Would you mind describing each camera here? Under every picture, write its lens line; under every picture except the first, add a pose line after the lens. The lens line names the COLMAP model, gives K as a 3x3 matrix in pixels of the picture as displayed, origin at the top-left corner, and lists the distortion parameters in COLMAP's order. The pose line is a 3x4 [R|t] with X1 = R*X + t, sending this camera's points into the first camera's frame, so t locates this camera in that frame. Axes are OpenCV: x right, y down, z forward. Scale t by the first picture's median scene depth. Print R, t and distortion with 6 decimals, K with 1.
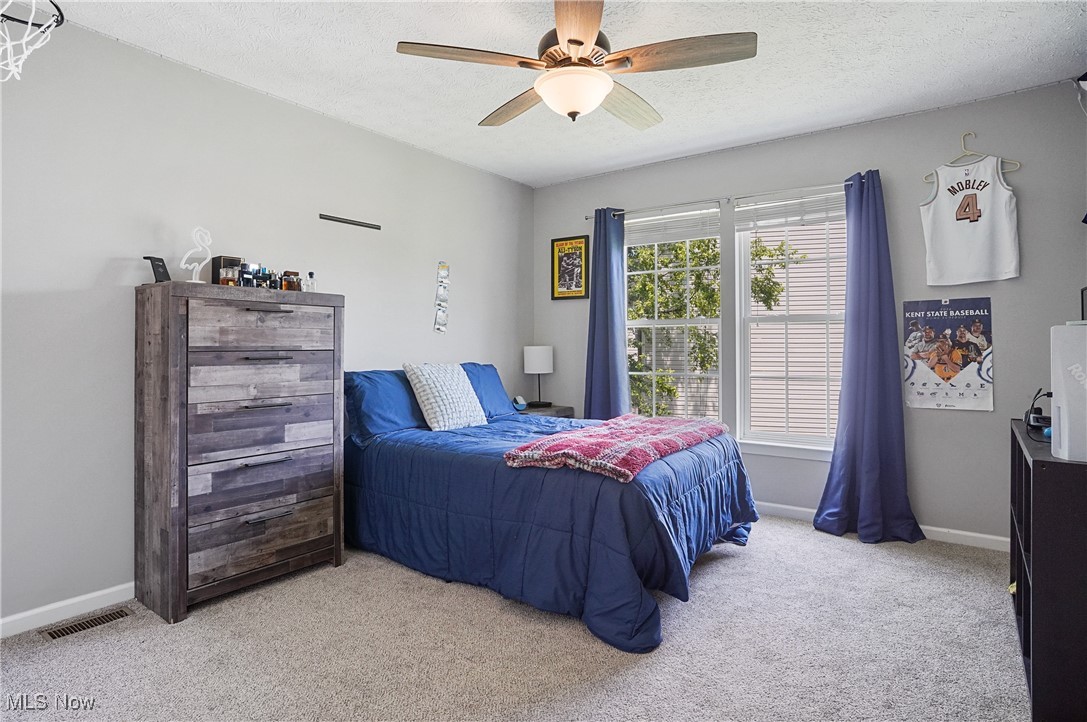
lens RADIAL K [[565.6, 0, 544.5], [0, 565.6, 351.4], [0, 0, 1]] dist [-0.056478, 0.023871]
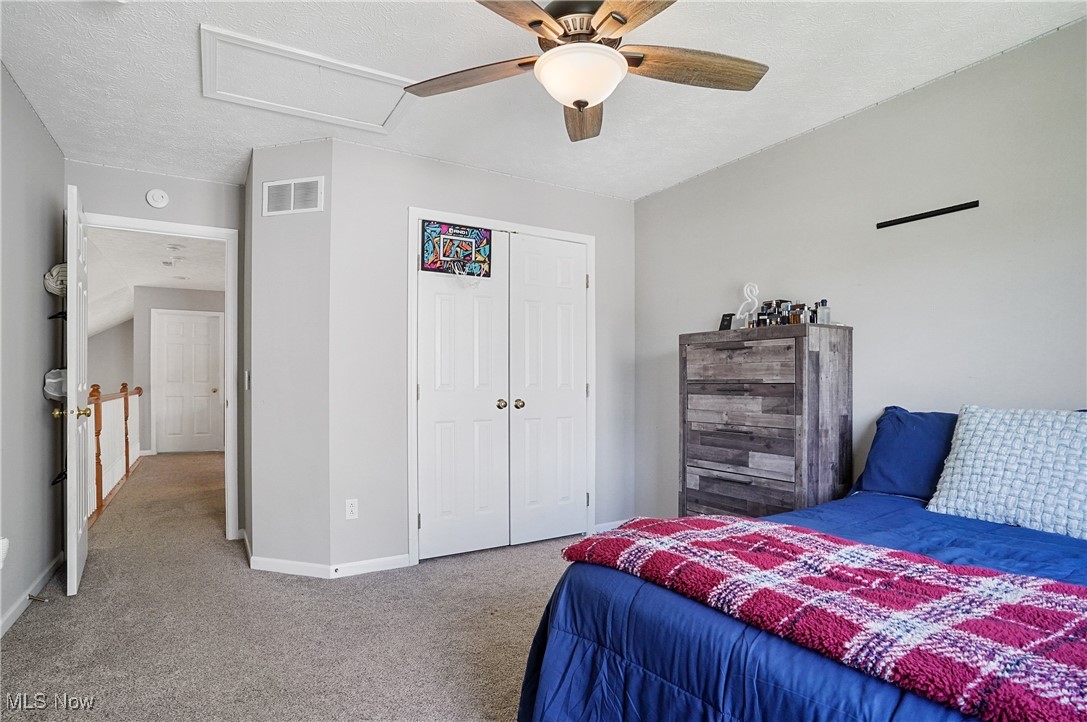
lens RADIAL K [[565.6, 0, 544.0], [0, 565.6, 372.1], [0, 0, 1]] dist [-0.056478, 0.023871]
pose [[-0.356232, -0.005449, -0.934382, 0.752078], [0.001892, 0.999977, -0.006553, -0.018407], [0.934396, -0.004103, -0.356213, 1.085467]]
